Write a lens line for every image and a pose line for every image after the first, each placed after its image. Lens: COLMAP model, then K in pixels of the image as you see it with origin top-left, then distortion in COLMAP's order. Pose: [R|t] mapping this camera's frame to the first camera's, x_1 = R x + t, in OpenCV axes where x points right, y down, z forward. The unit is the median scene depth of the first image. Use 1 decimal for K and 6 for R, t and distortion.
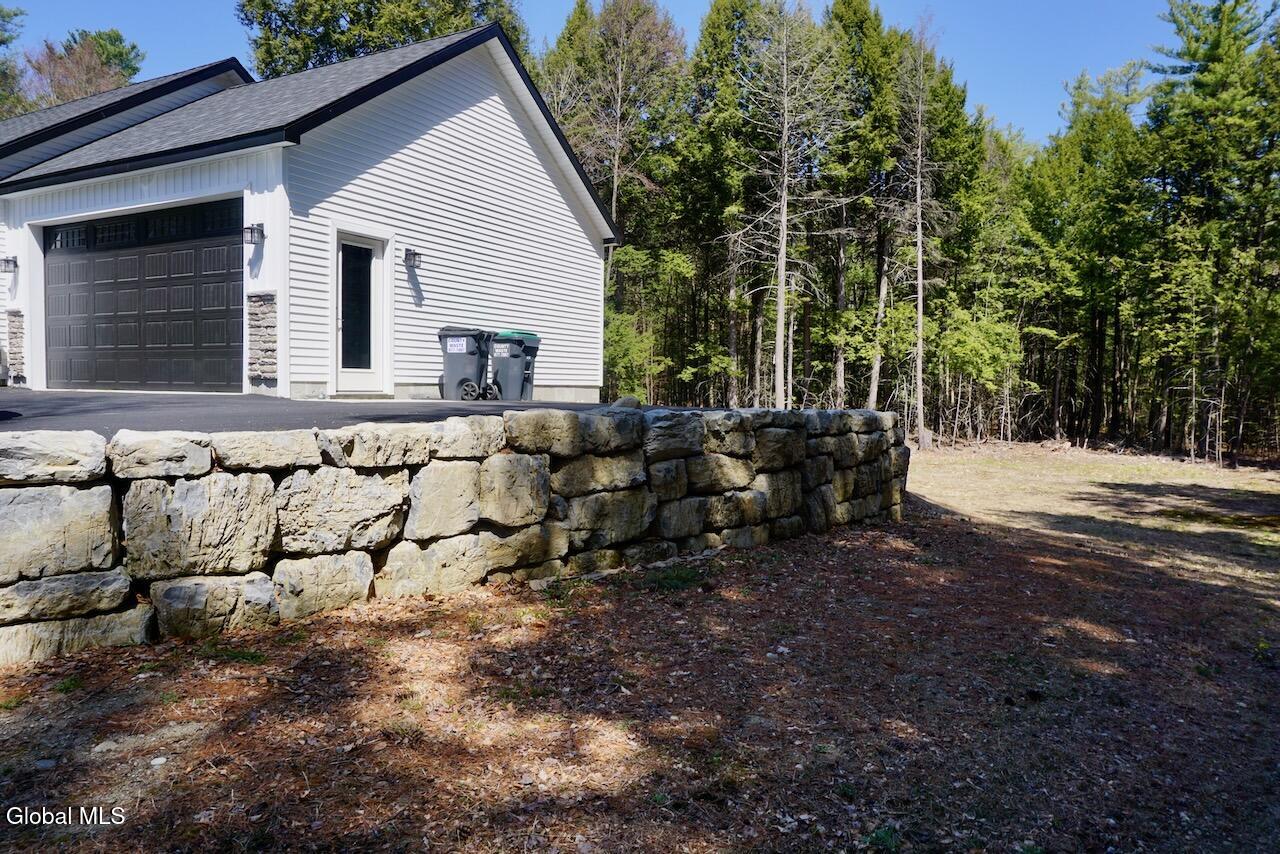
lens RADIAL K [[864.3, 0, 639.3], [0, 864.3, 428.3], [0, 0, 1]] dist [-0.037935, 0.030229]
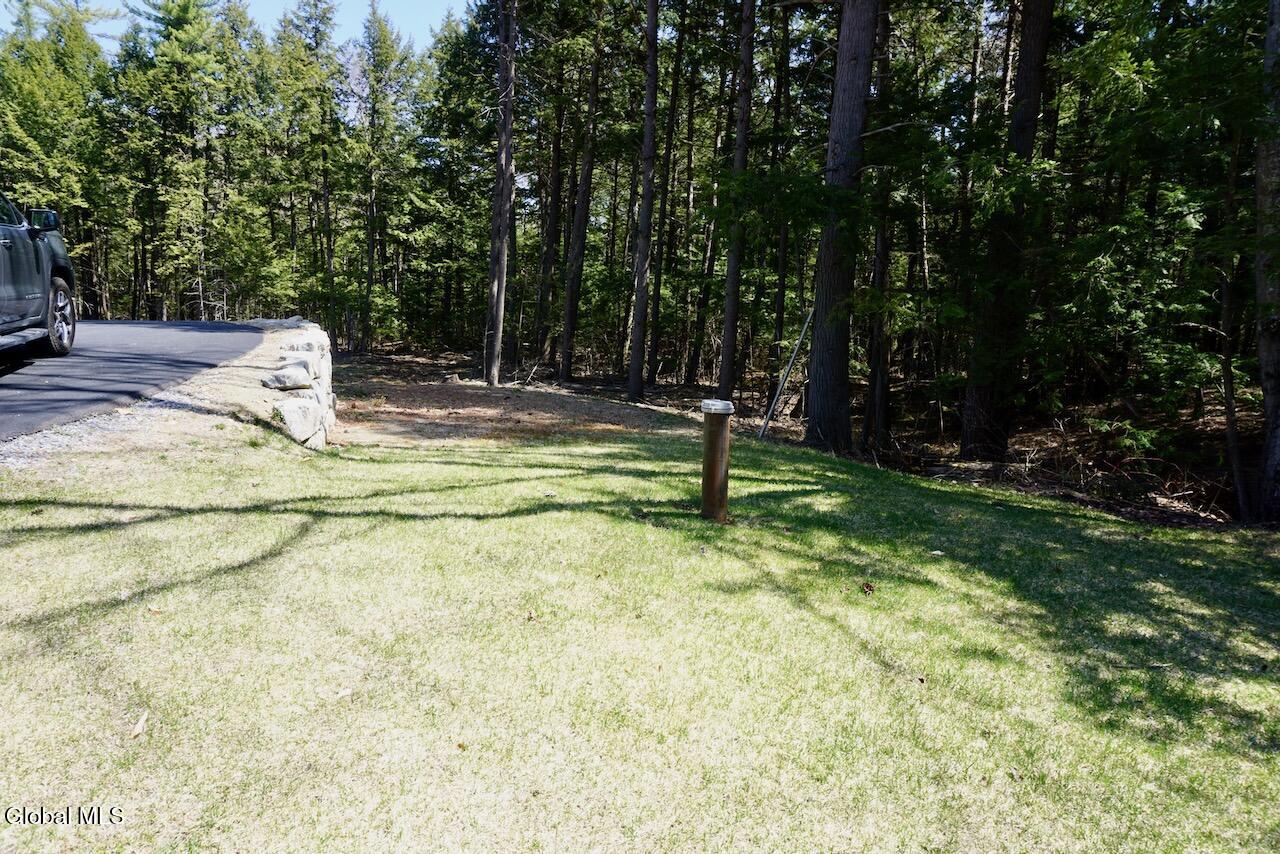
lens RADIAL K [[864.3, 0, 638.6], [0, 864.3, 416.4], [0, 0, 1]] dist [-0.037935, 0.030229]
pose [[0.393853, -0.128622, 0.910129, -0.249406], [0.030866, 0.991453, 0.126758, -0.007455], [-0.918655, -0.021832, 0.394457, -0.086512]]
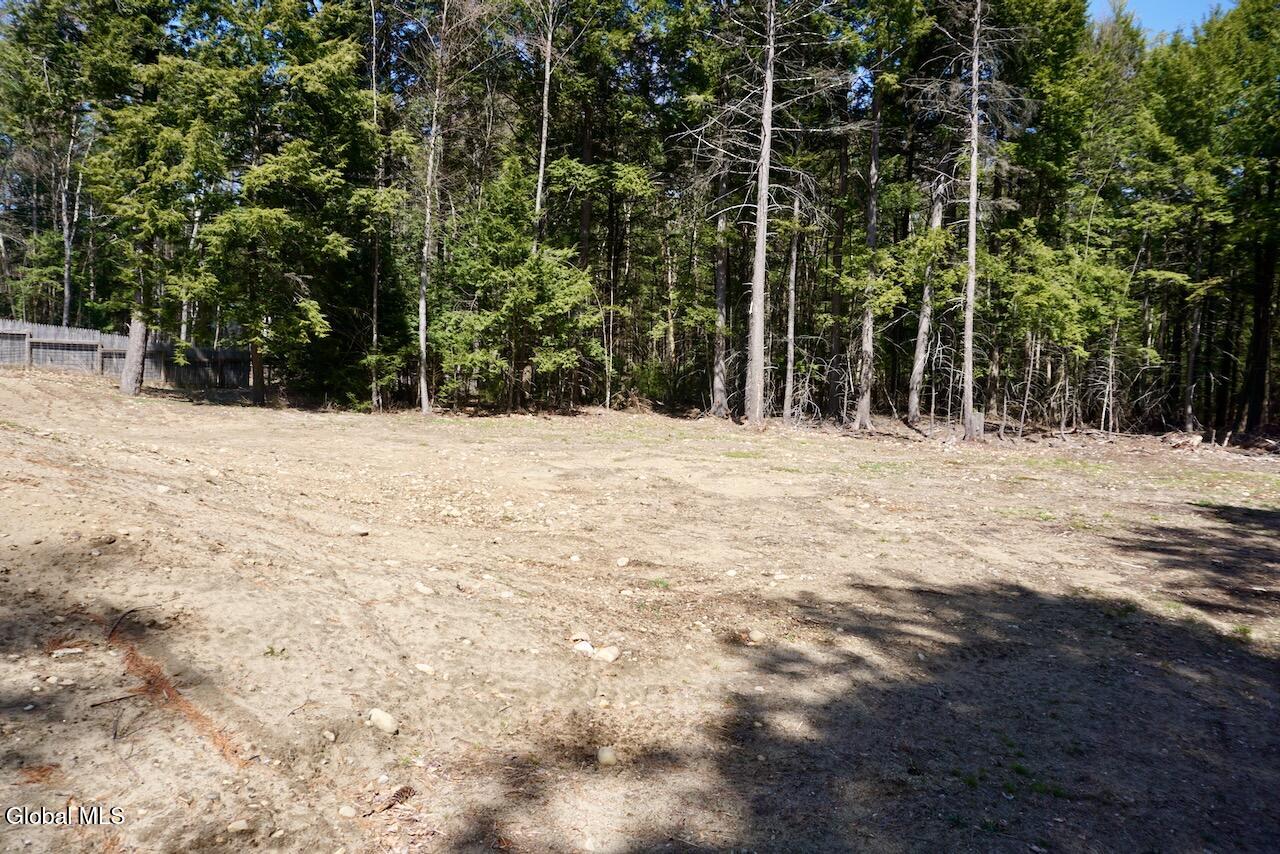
lens RADIAL K [[864.3, 0, 634.1], [0, 864.3, 427.4], [0, 0, 1]] dist [-0.037935, 0.030229]
pose [[0.986528, 0.027791, -0.161215, 0.171225], [-0.024165, 0.999410, 0.024413, 0.003972], [0.161798, -0.020188, 0.986617, 0.263106]]
